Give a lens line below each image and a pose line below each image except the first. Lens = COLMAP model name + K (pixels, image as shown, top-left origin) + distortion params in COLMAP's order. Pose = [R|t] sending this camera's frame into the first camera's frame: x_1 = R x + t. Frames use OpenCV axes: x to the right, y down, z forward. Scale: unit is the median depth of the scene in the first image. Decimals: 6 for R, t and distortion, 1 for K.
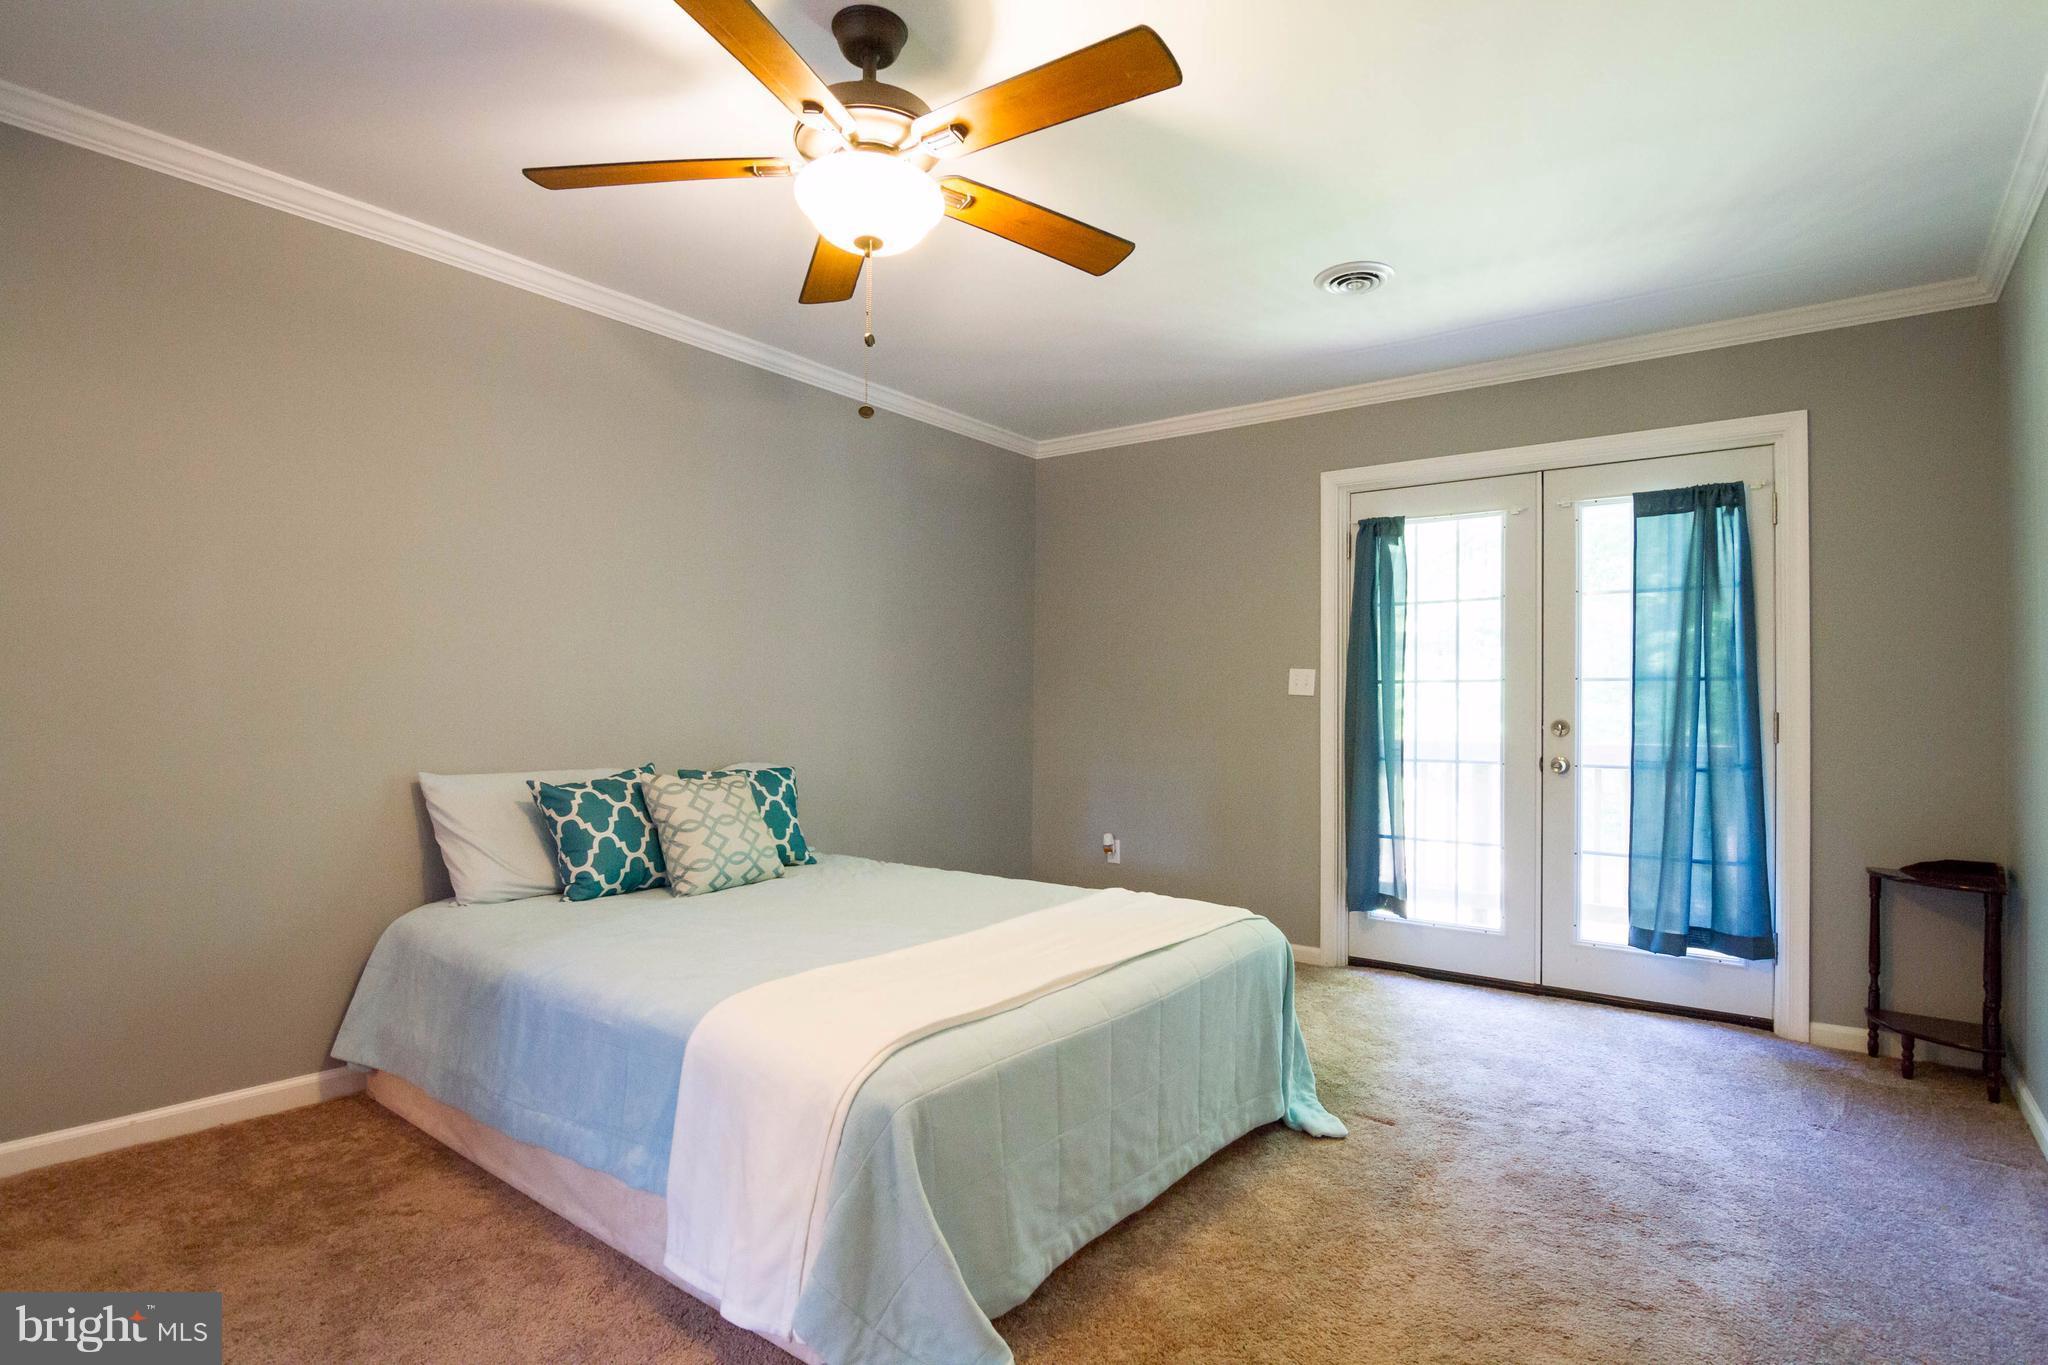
lens RADIAL K [[1050.1, 0, 1033.2], [0, 1050.1, 702.1], [0, 0, 1]] dist [-0.002704, -0.000749]
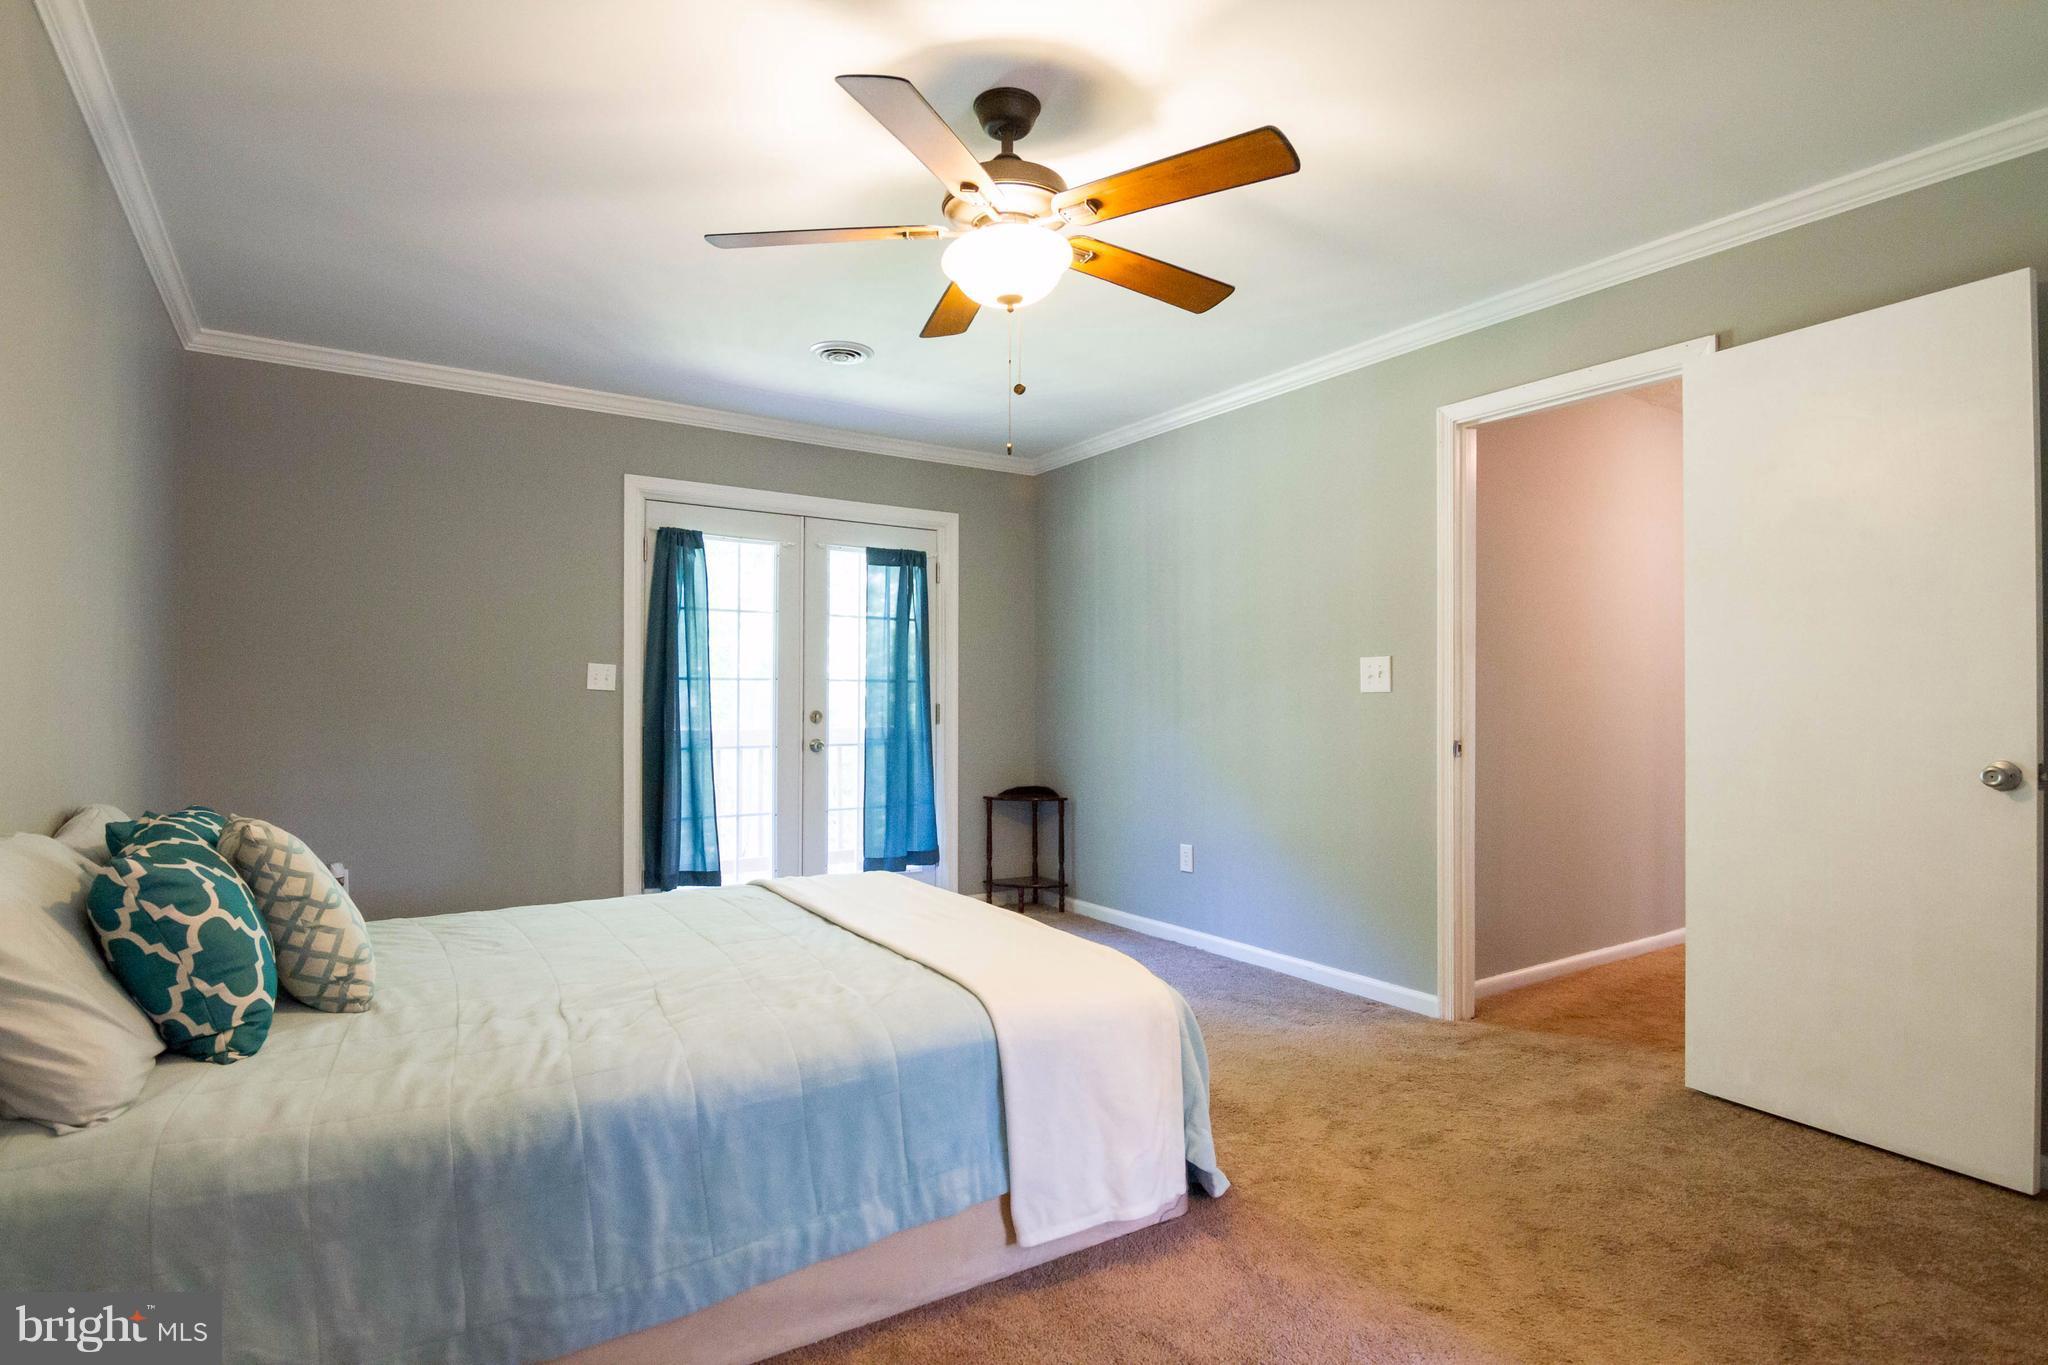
lens RADIAL K [[1050.1, 0, 1033.2], [0, 1050.1, 702.1], [0, 0, 1]] dist [-0.002704, -0.000749]
pose [[0.332526, -0.007732, 0.943062, -0.670240], [-0.005452, 0.999934, 0.010121, -0.008709], [-0.943078, -0.008507, 0.332462, 0.329113]]
